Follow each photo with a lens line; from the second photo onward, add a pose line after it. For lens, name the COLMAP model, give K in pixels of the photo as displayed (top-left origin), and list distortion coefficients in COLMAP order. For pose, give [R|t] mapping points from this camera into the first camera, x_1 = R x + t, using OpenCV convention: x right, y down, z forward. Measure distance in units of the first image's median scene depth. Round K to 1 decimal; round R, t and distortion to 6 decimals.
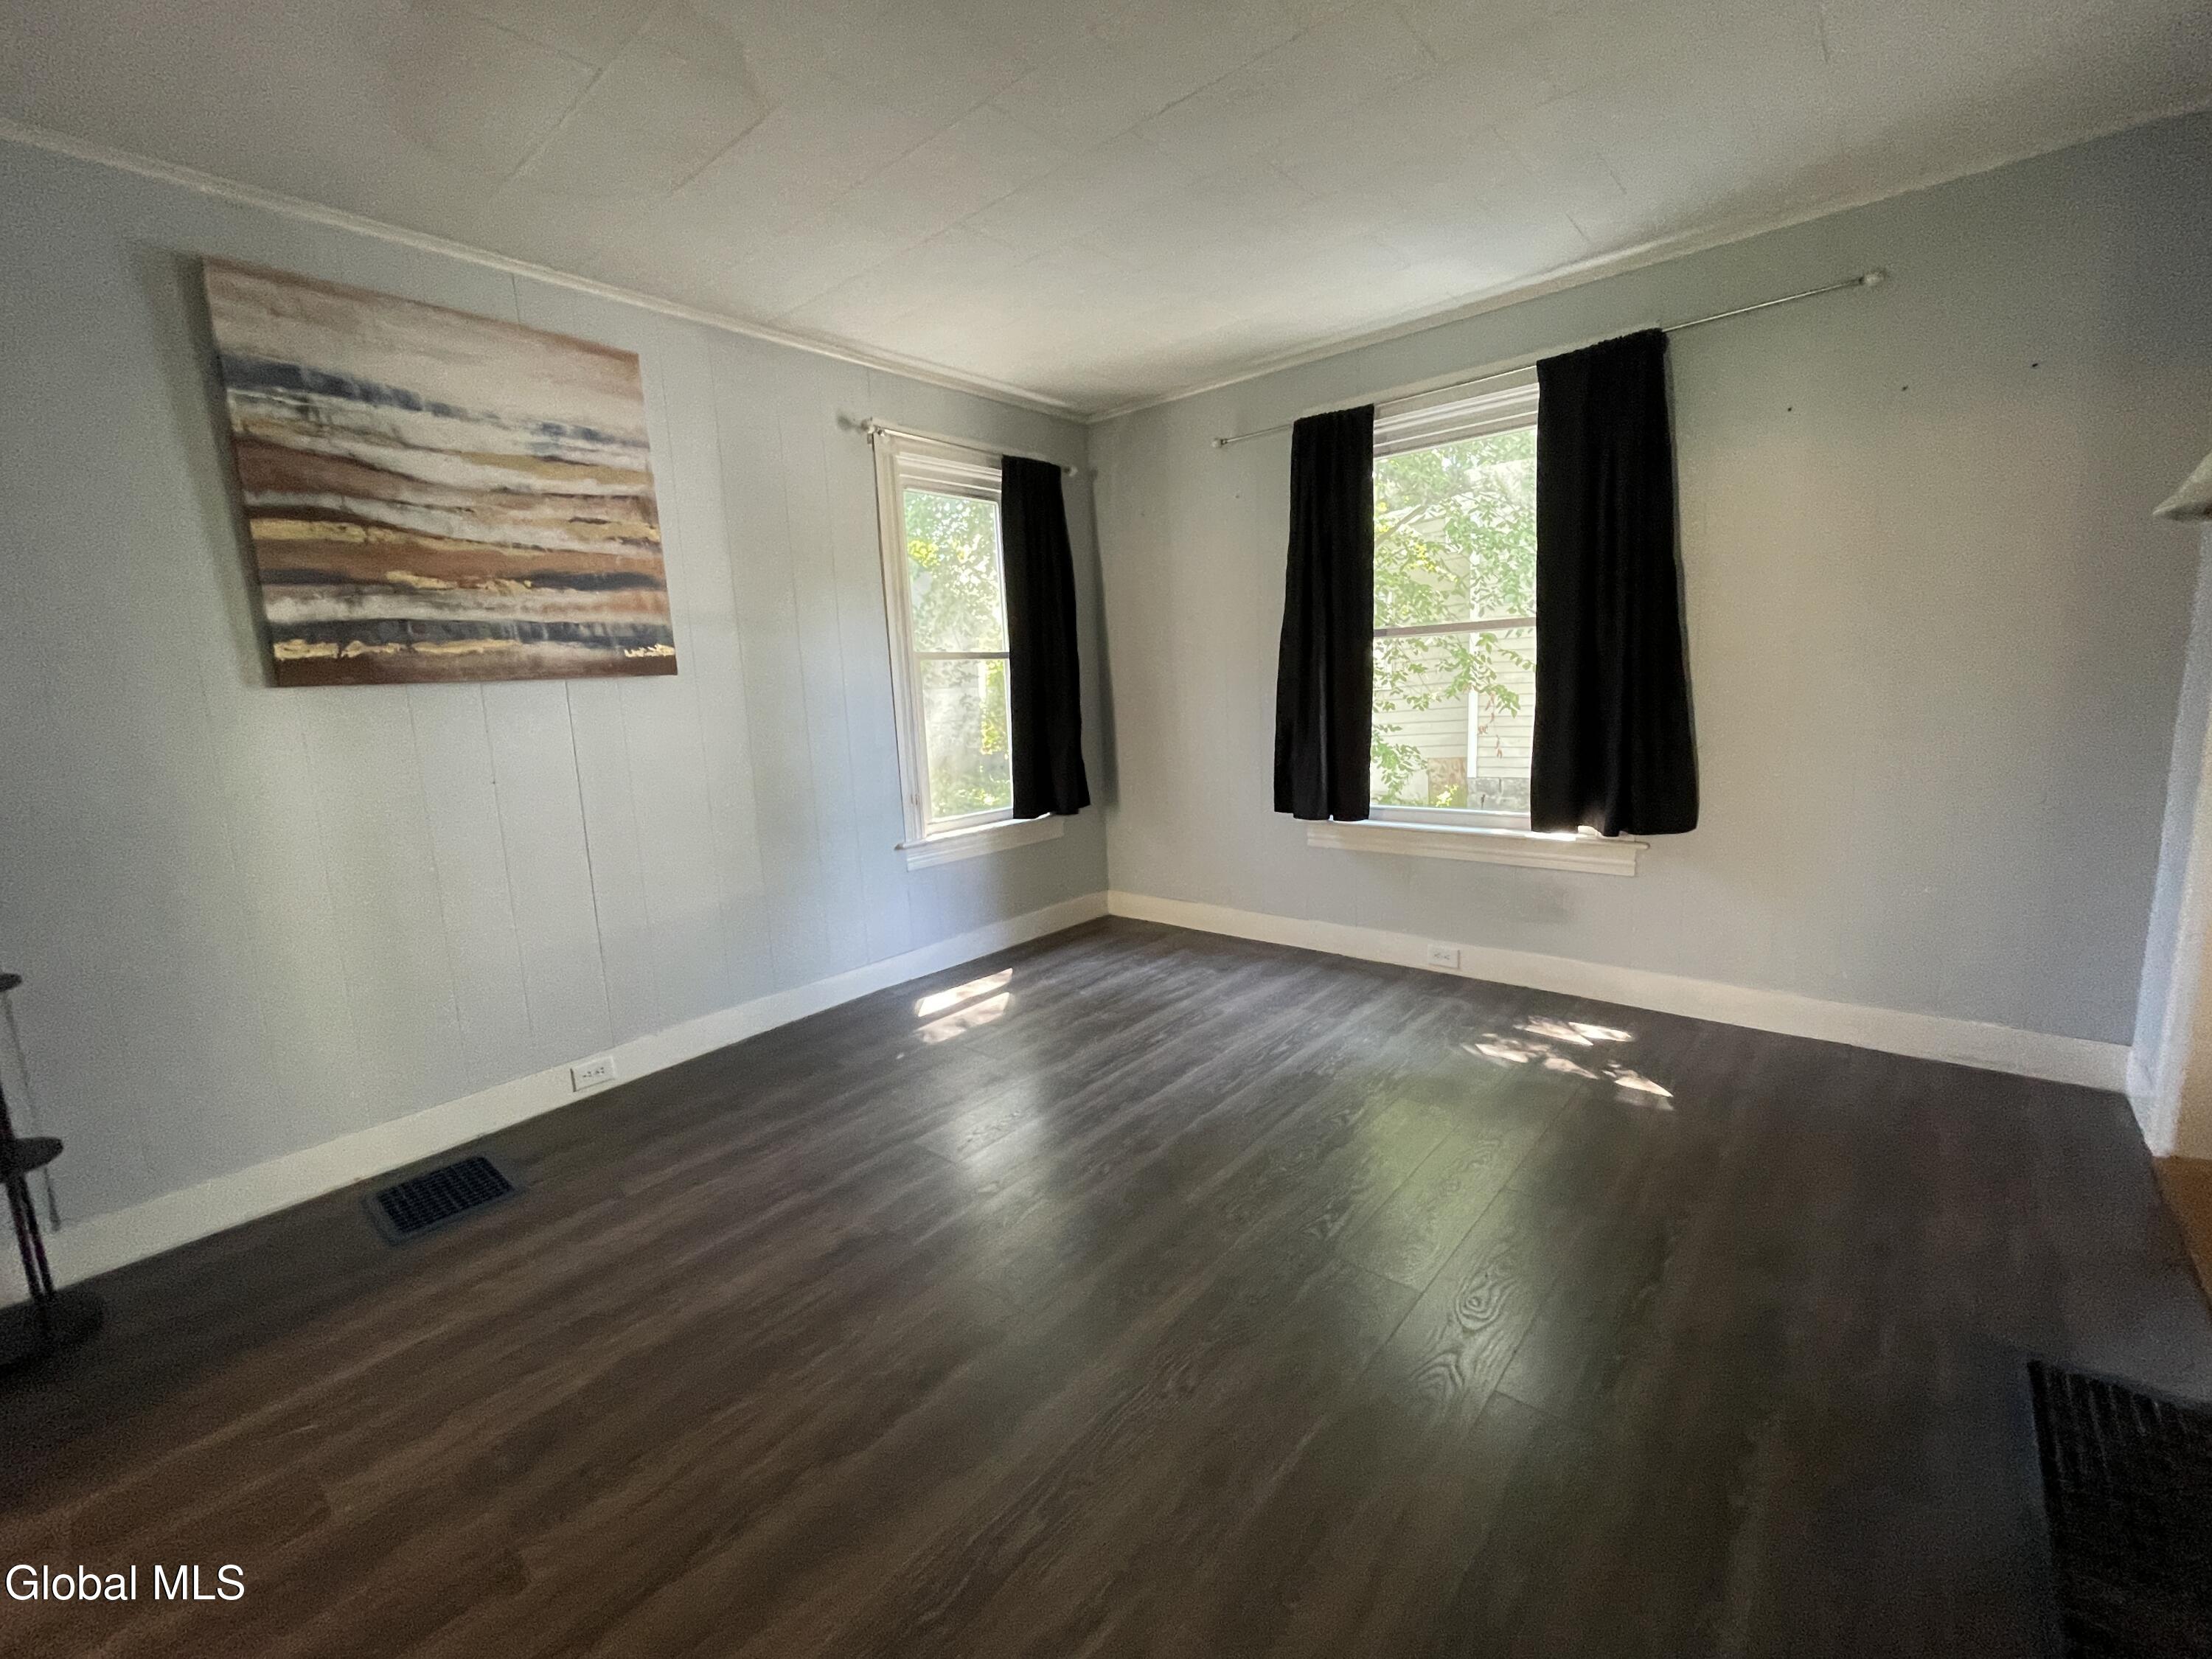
lens RADIAL K [[906.9, 0, 1106.0], [0, 906.9, 829.5], [0, 0, 1]] dist [0.001788, 0.000220]
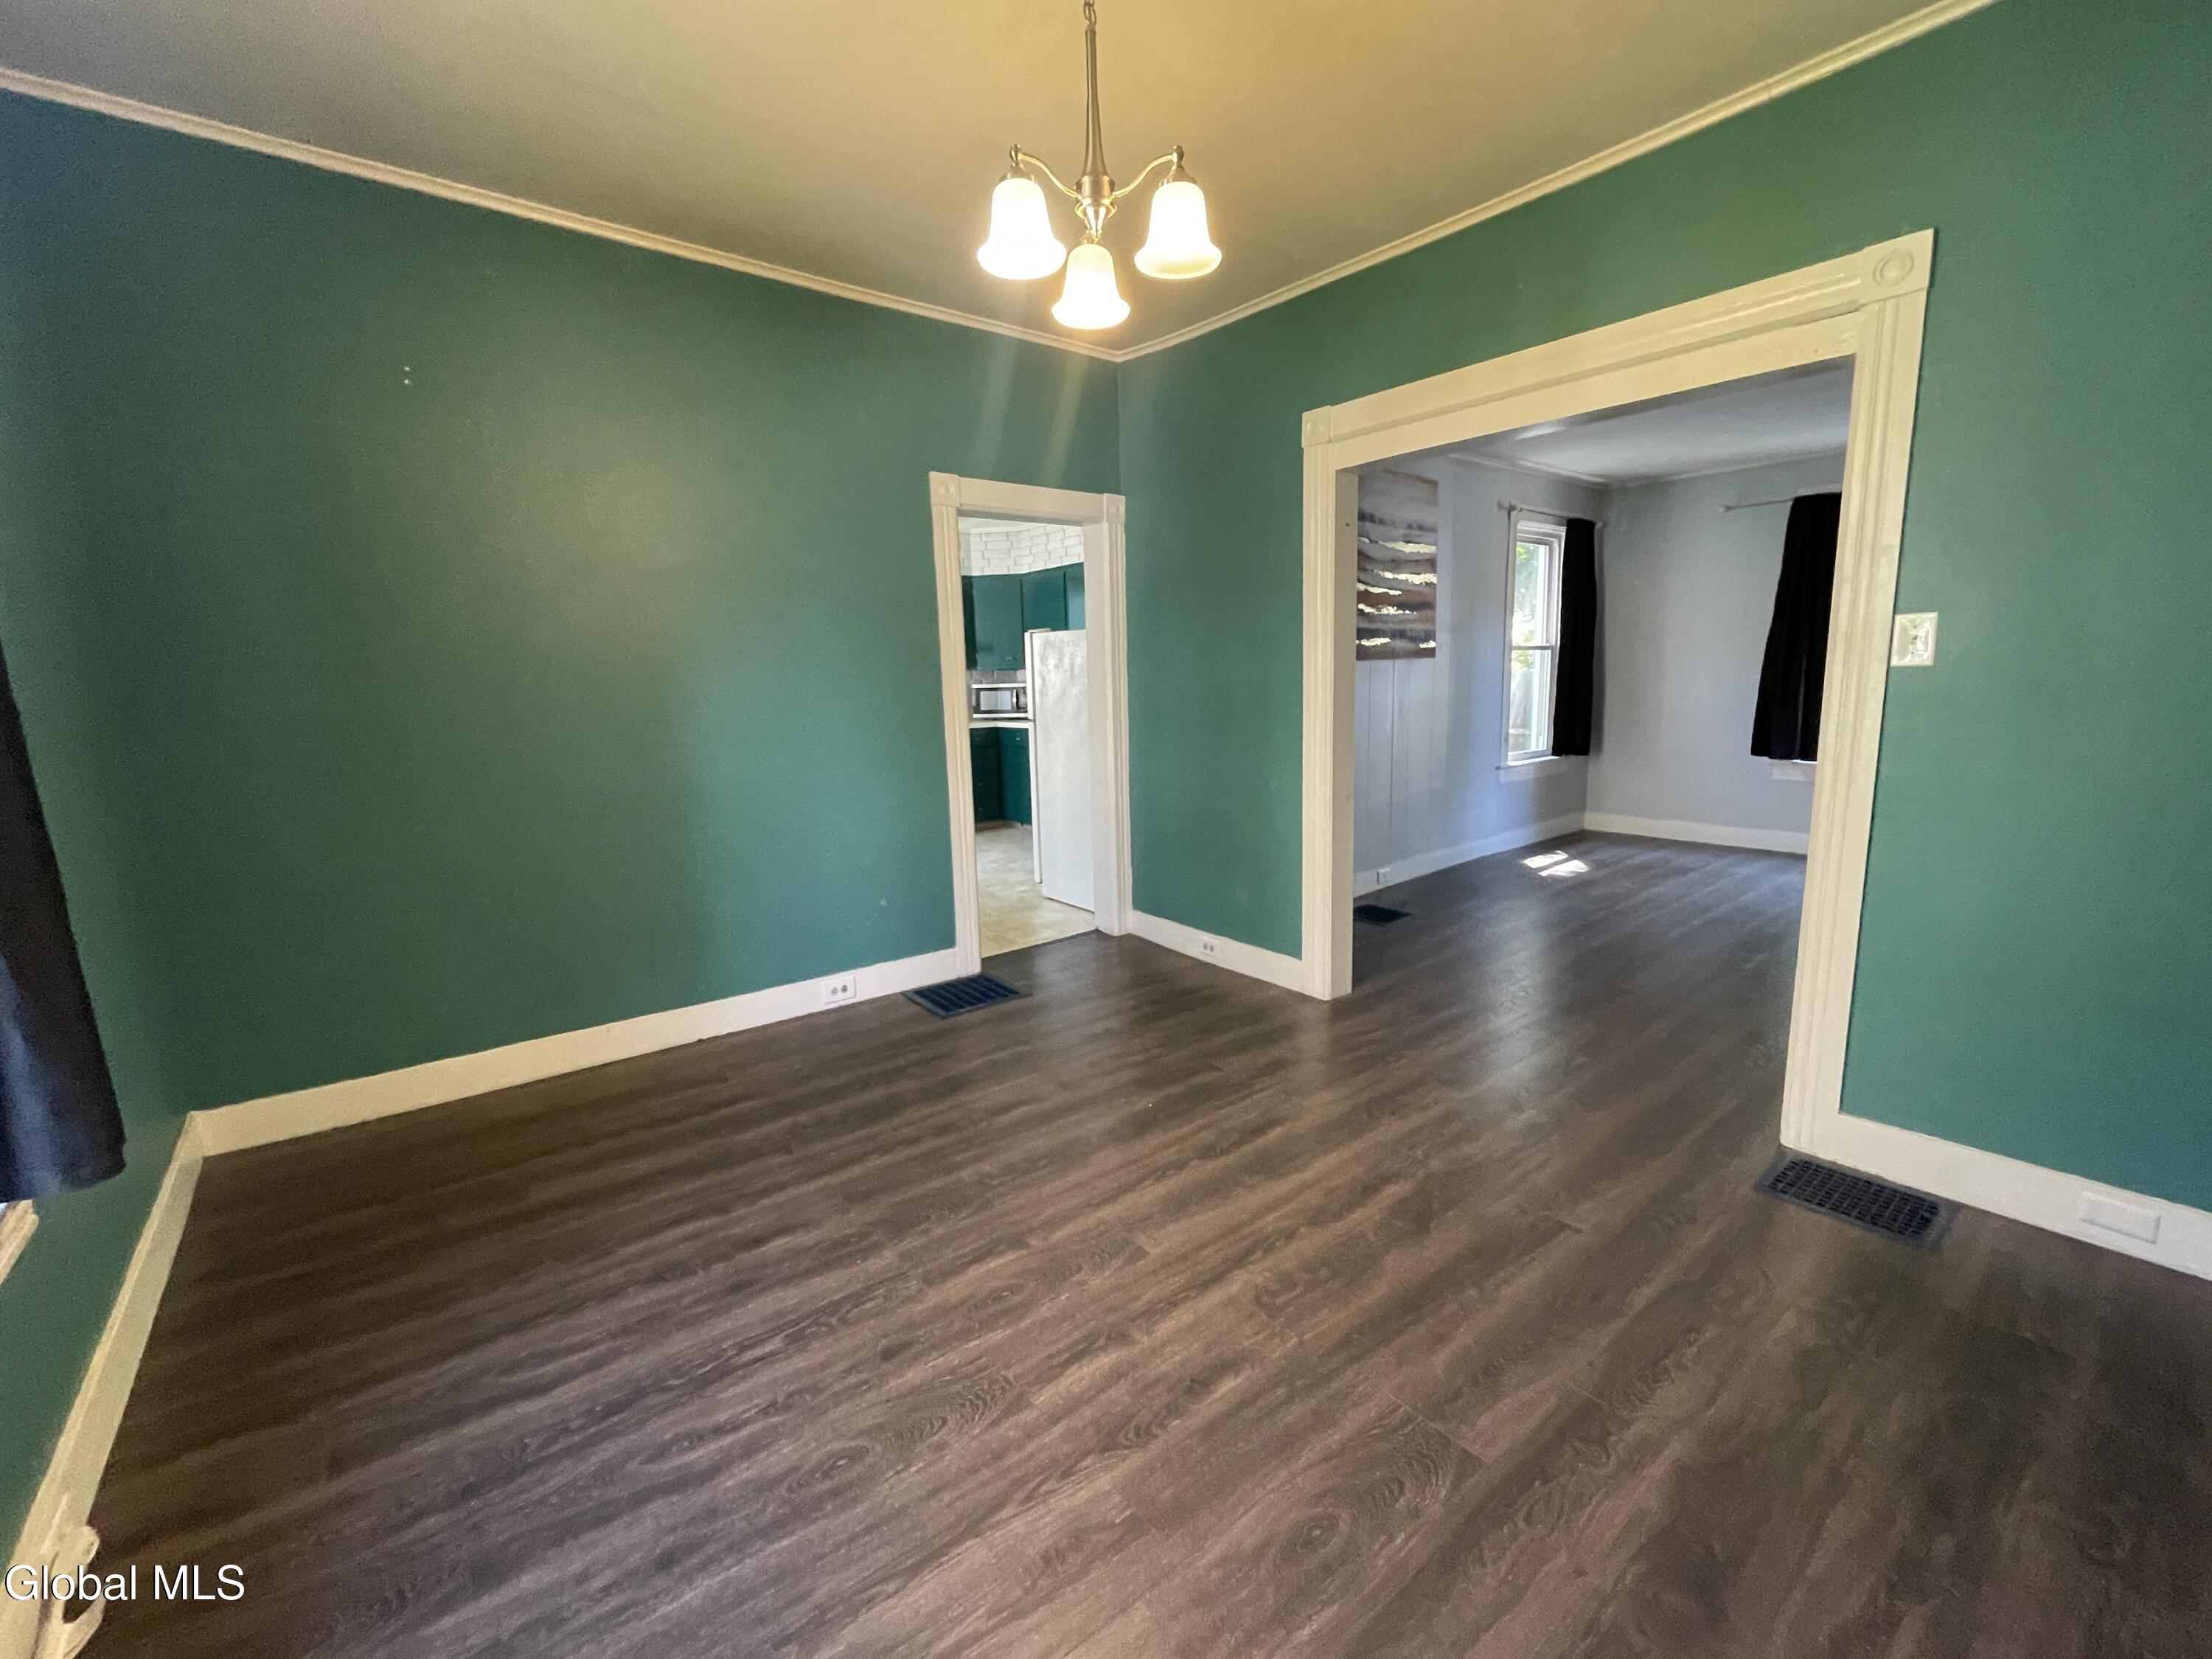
lens RADIAL K [[906.9, 0, 1106.0], [0, 906.9, 829.5], [0, 0, 1]] dist [0.001788, 0.000220]
pose [[0.984425, 0.045653, -0.169774, -0.678427], [-0.043329, 0.998910, 0.017371, 0.139629], [0.170382, -0.009744, 0.985330, -0.743412]]
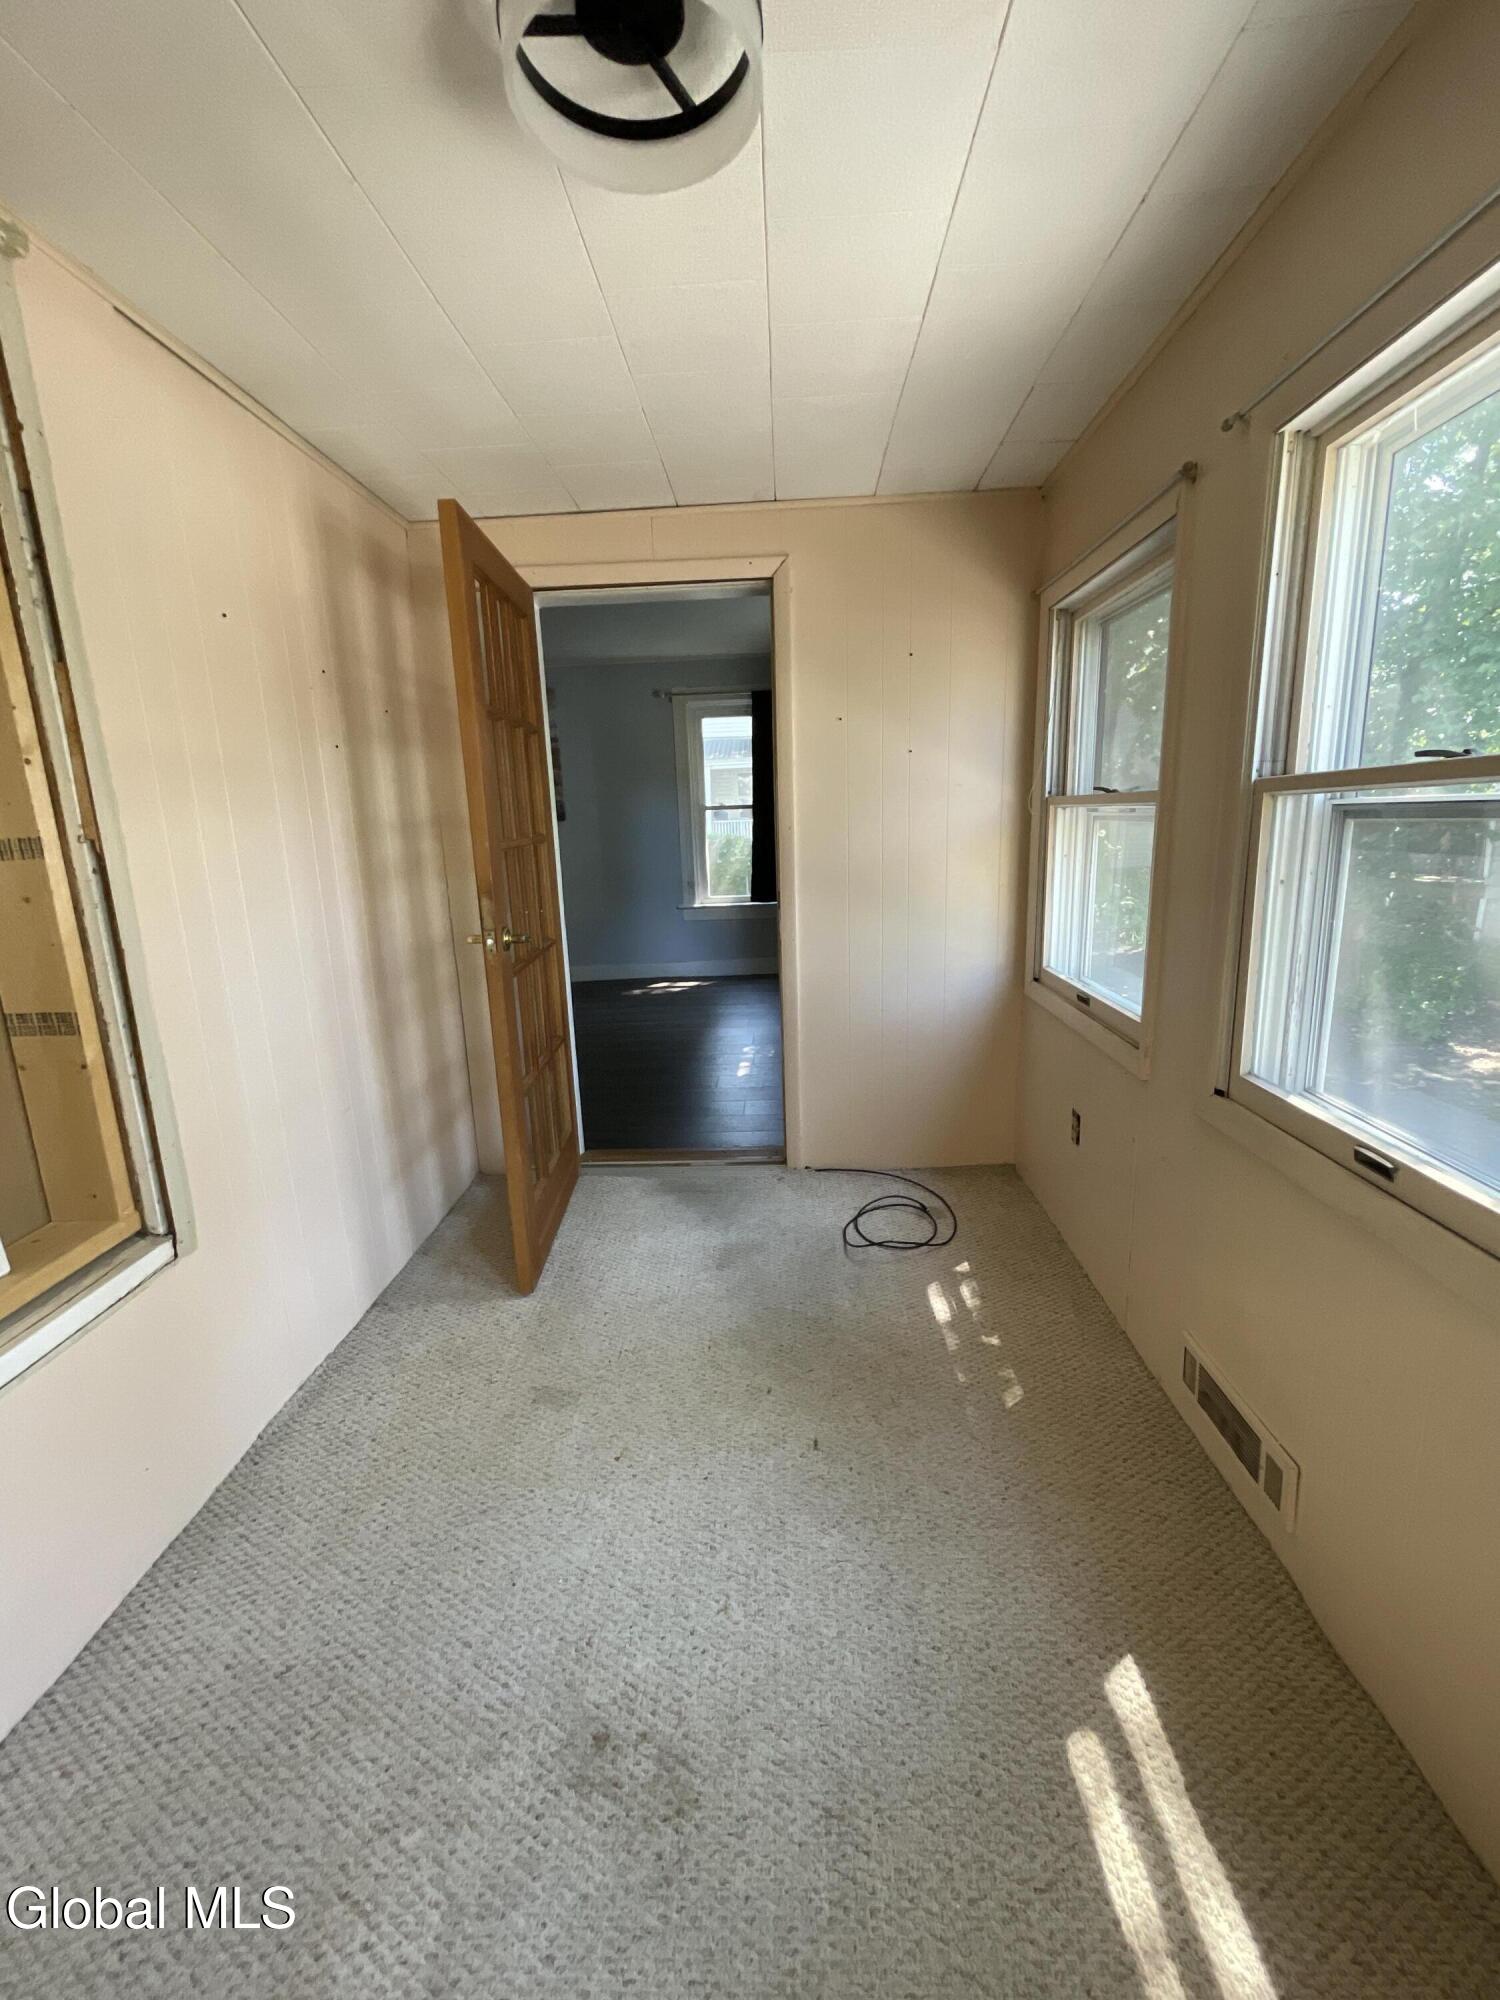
lens RADIAL K [[820.0, 0, 750.0], [0, 820.0, 1000.0], [0, 0, 1]] dist [0.001788, 0.000220]
pose [[0.631700, 0.181916, -0.753566, 1.336857], [-0.109874, 0.983273, 0.145263, -0.063019], [0.767387, -0.008966, 0.641121, -0.020905]]
